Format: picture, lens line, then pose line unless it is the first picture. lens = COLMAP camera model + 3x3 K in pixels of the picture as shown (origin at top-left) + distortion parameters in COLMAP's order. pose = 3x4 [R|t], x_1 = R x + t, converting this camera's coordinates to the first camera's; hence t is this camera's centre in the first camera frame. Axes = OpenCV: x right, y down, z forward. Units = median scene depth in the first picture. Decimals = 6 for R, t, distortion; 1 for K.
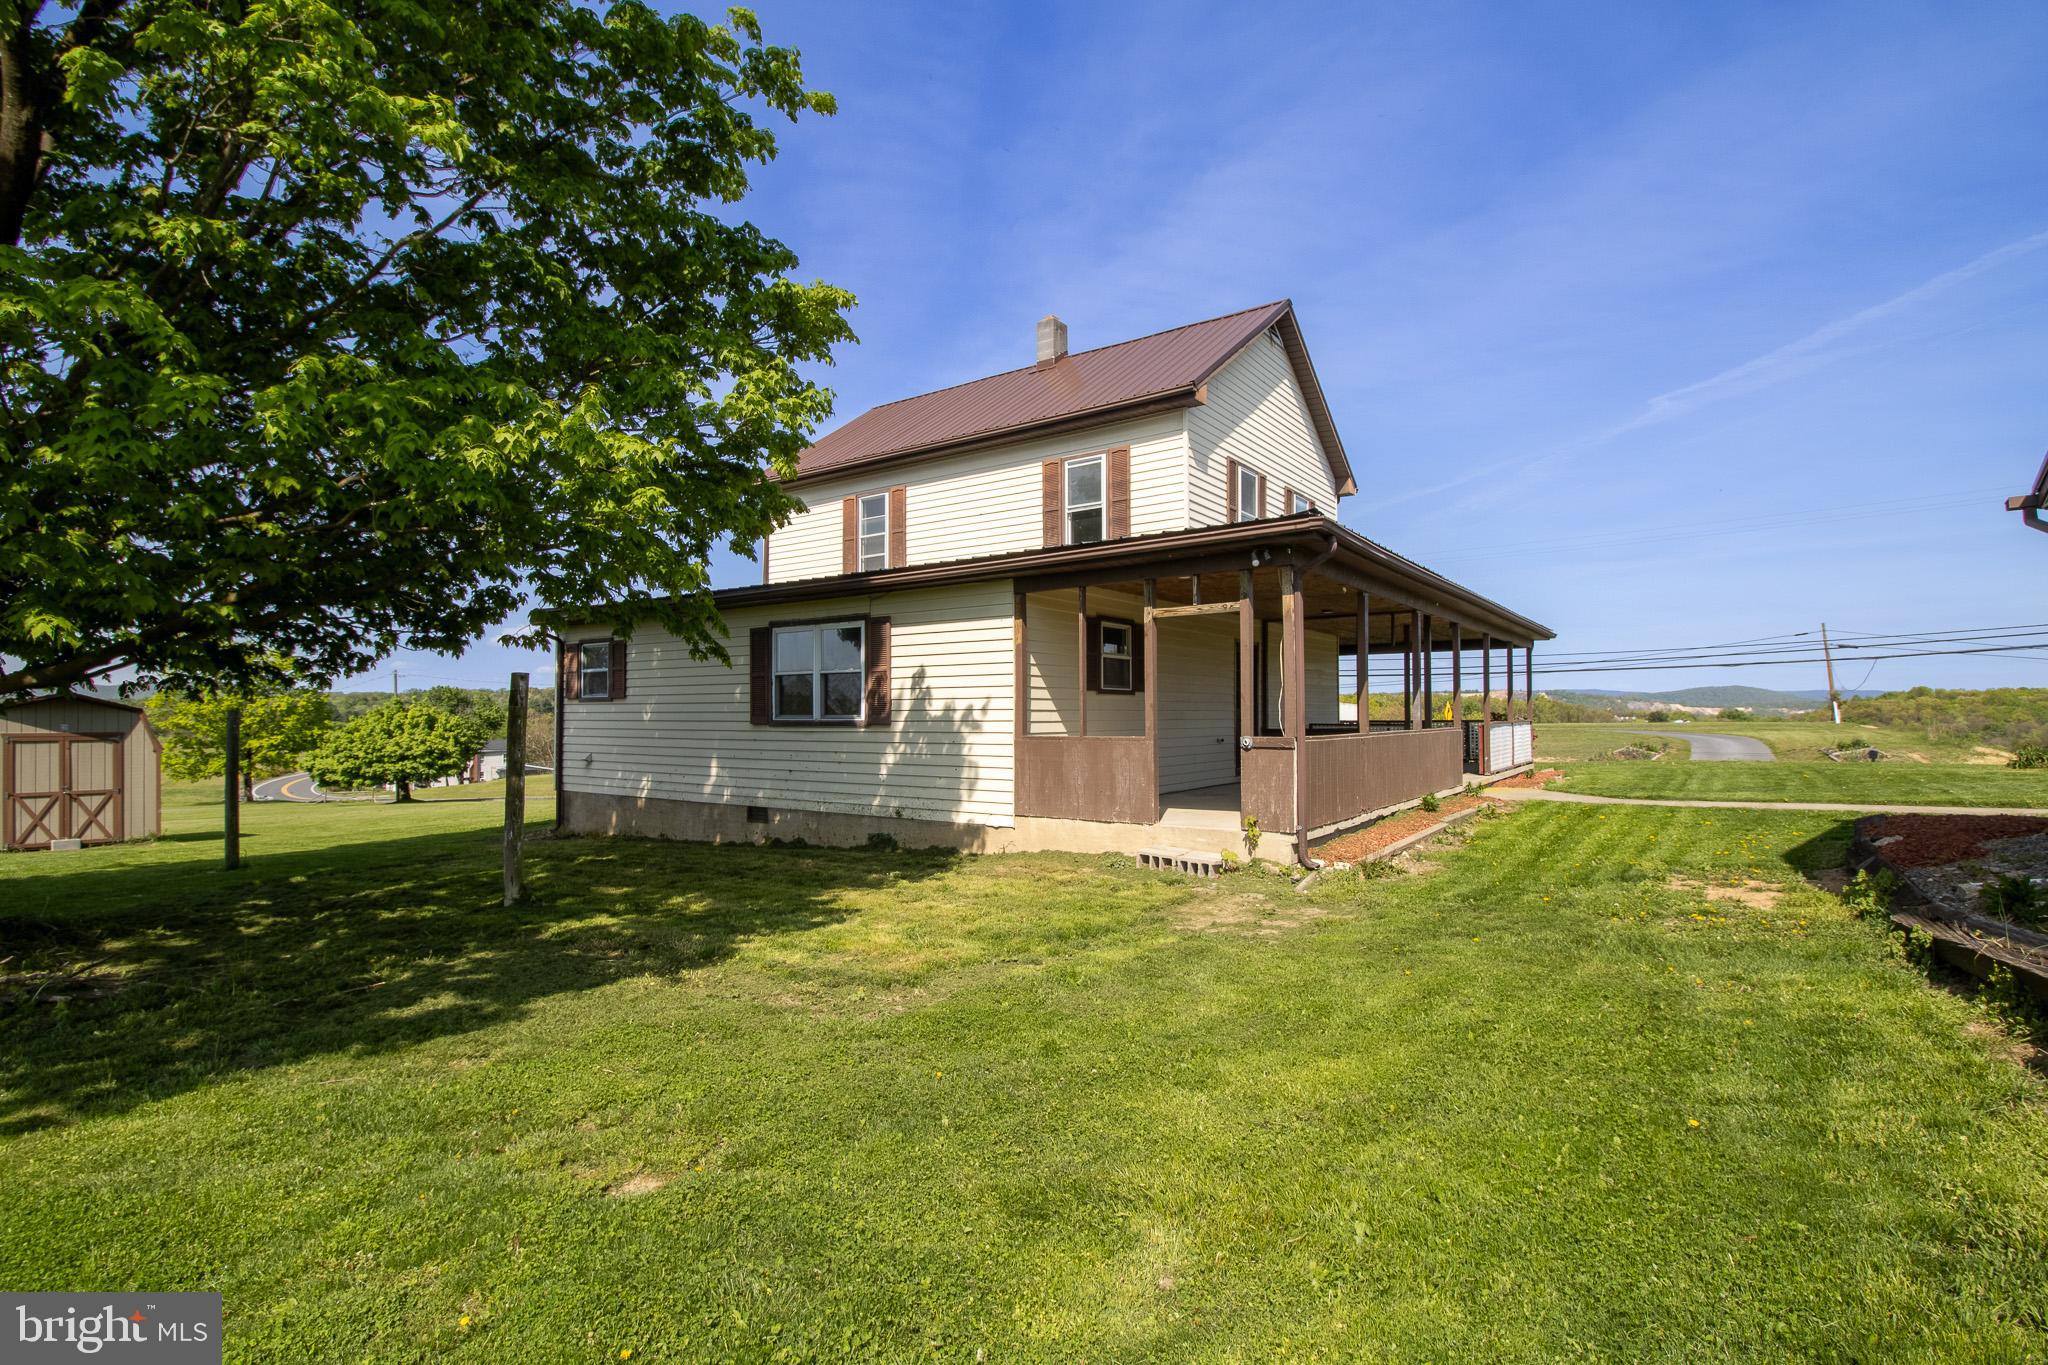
lens RADIAL K [[953.9, 0, 1027.6], [0, 953.9, 697.7], [0, 0, 1]] dist [-0.034908, -0.000292]
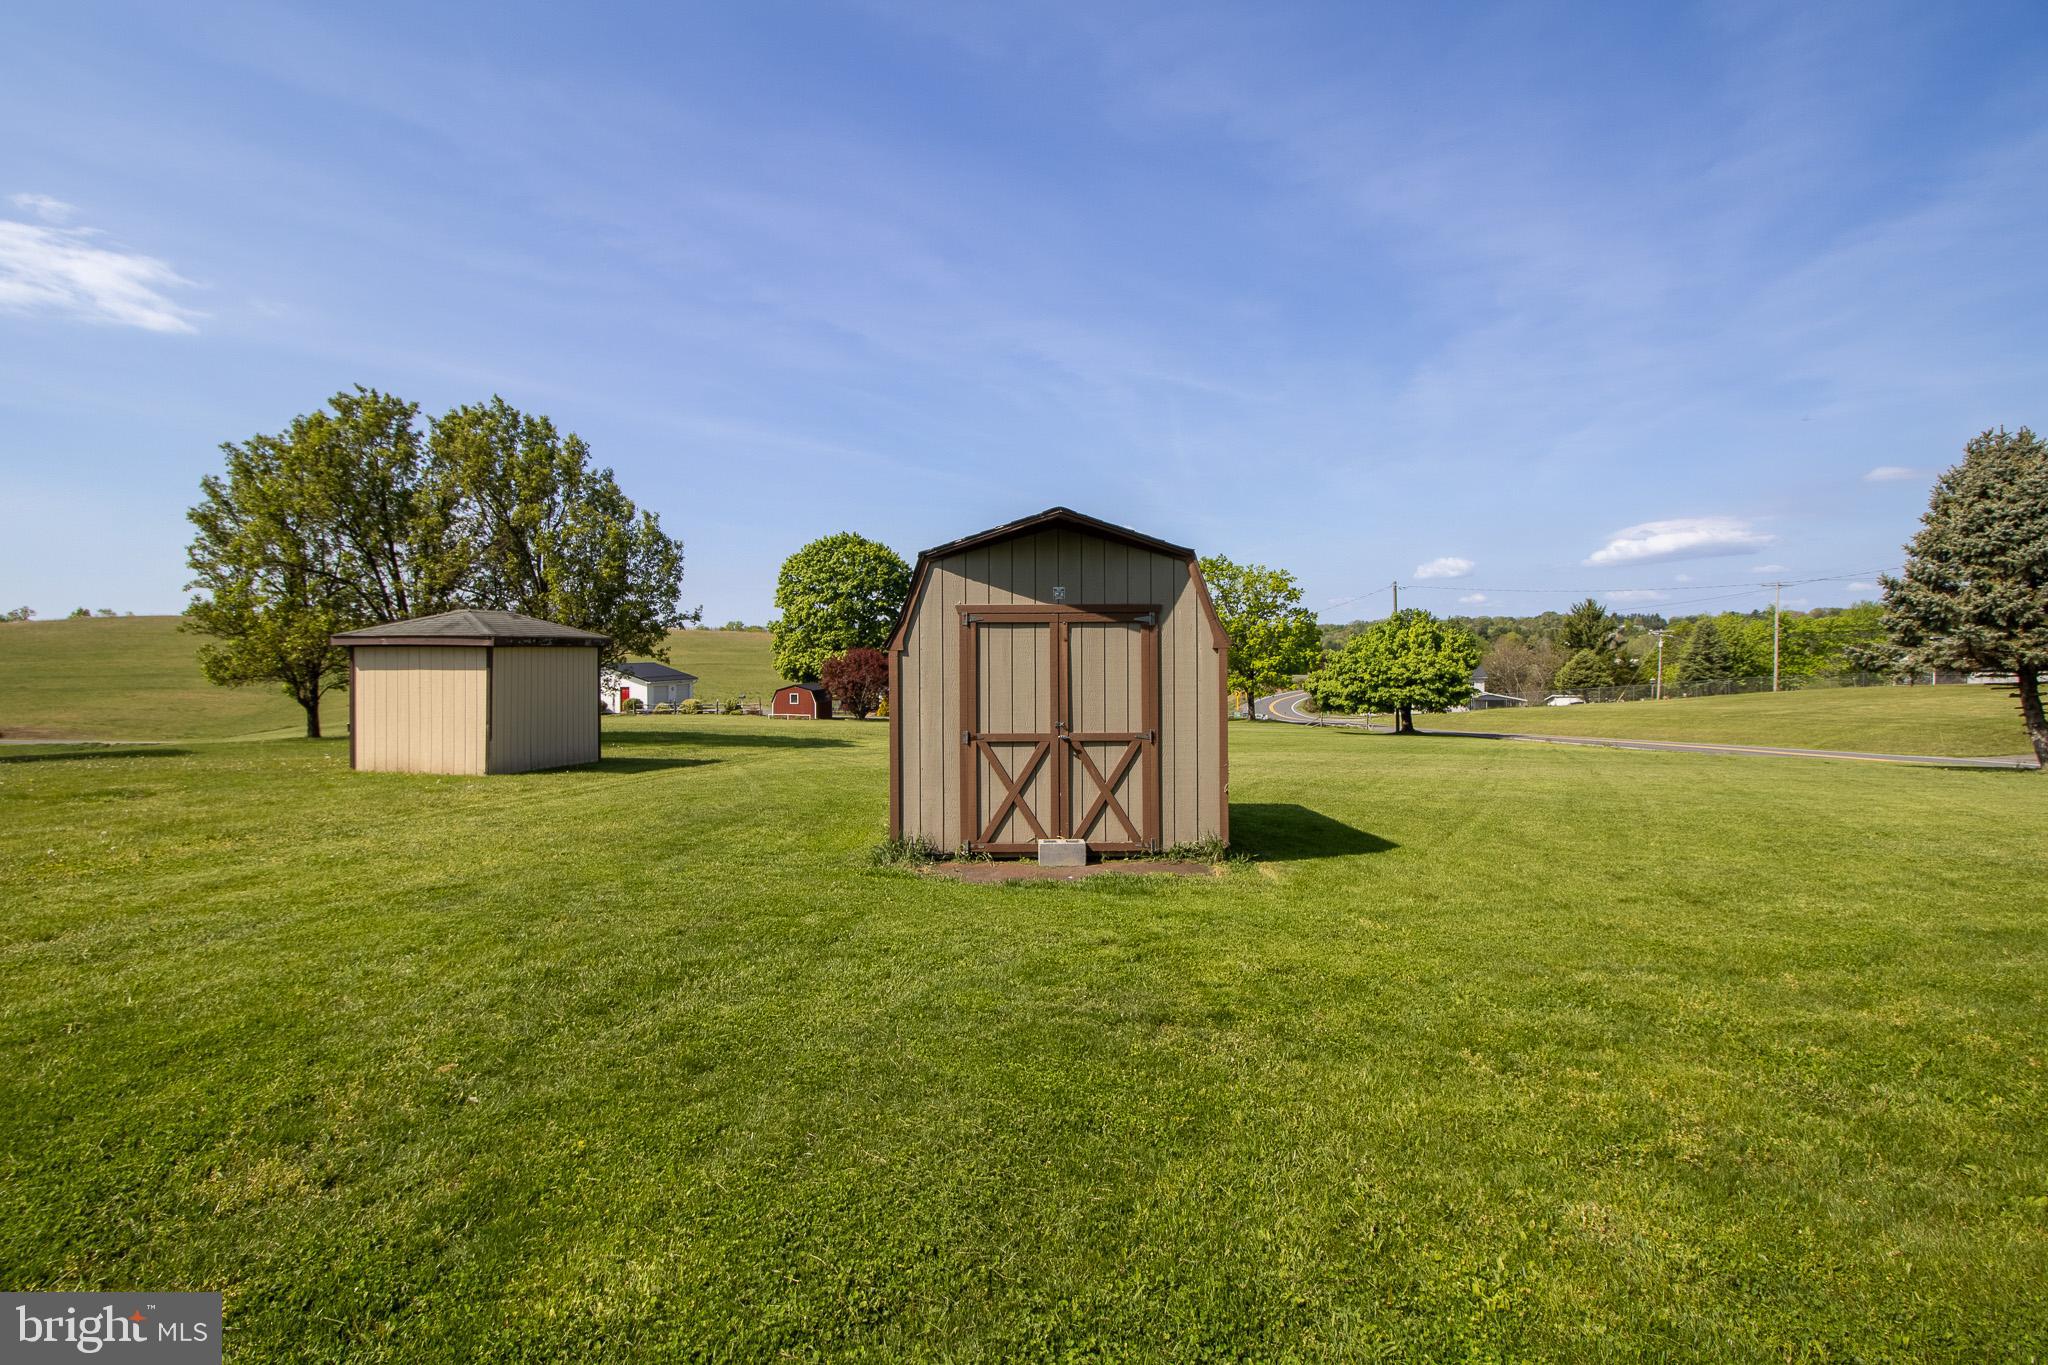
lens RADIAL K [[964.7, 0, 1015.3], [0, 964.7, 663.9], [0, 0, 1]] dist [0.000467, -0.017451]
pose [[0.603555, 0.015603, -0.797169, -0.653725], [0.016084, 0.999367, 0.031737, 0.049876], [0.797159, -0.031977, 0.602922, 0.664759]]
